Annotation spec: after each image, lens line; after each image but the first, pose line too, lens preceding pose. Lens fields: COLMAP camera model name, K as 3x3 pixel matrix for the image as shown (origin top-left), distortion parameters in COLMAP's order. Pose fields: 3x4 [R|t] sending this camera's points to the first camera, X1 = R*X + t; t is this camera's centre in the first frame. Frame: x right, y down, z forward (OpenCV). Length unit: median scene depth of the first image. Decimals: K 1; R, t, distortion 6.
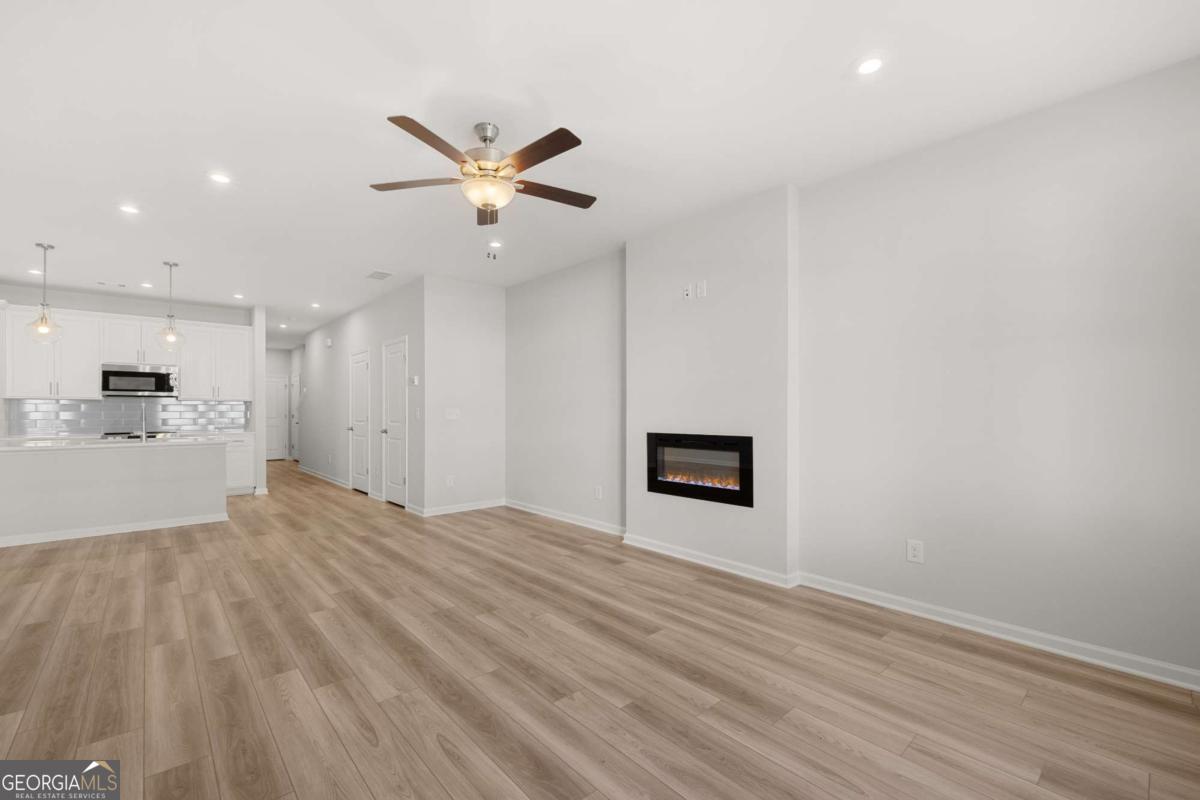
lens RADIAL K [[503.9, 0, 595.2], [0, 503.9, 411.0], [0, 0, 1]] dist [-0.000509, -0.000009]
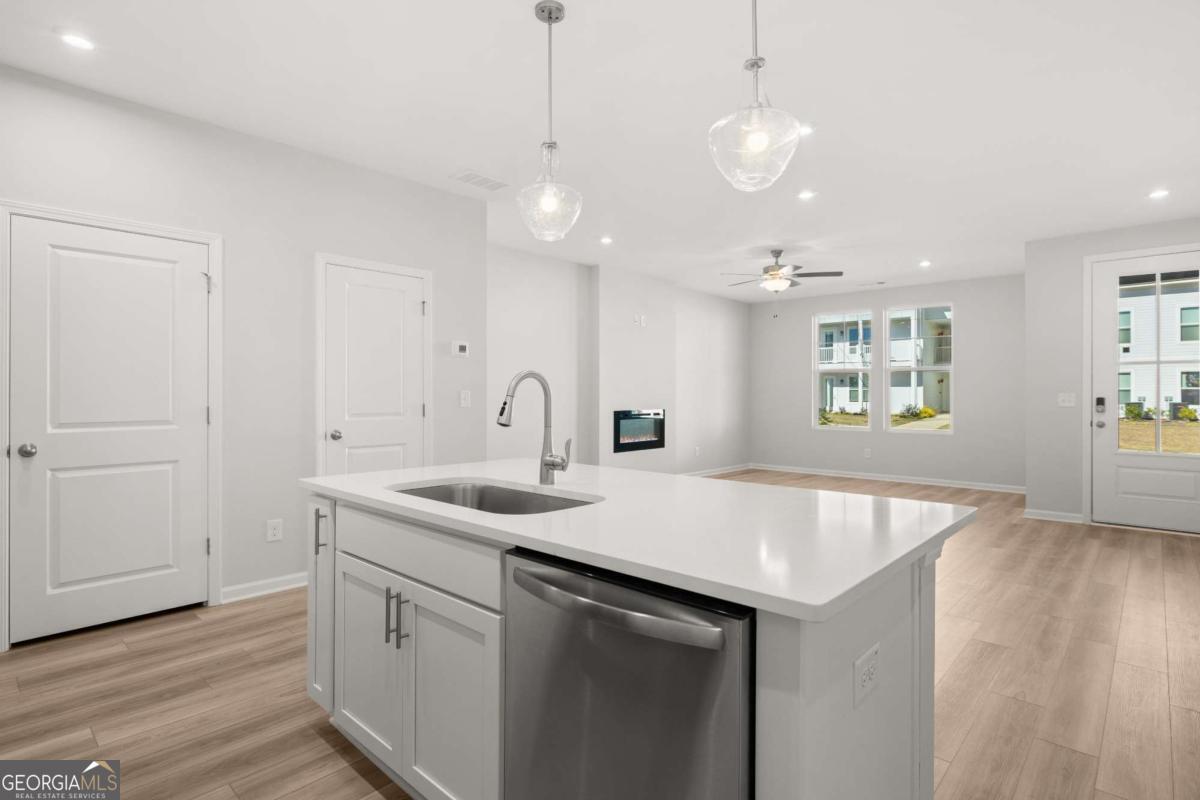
lens RADIAL K [[599.8, 0, 598.9], [0, 599.8, 392.2], [0, 0, 1]] dist [0.001881, -0.000391]
pose [[-0.095894, 0.004995, 0.995379, -1.683824], [-0.004026, 0.999977, -0.005405, 0.000247], [-0.995383, -0.004526, -0.095871, 1.306712]]
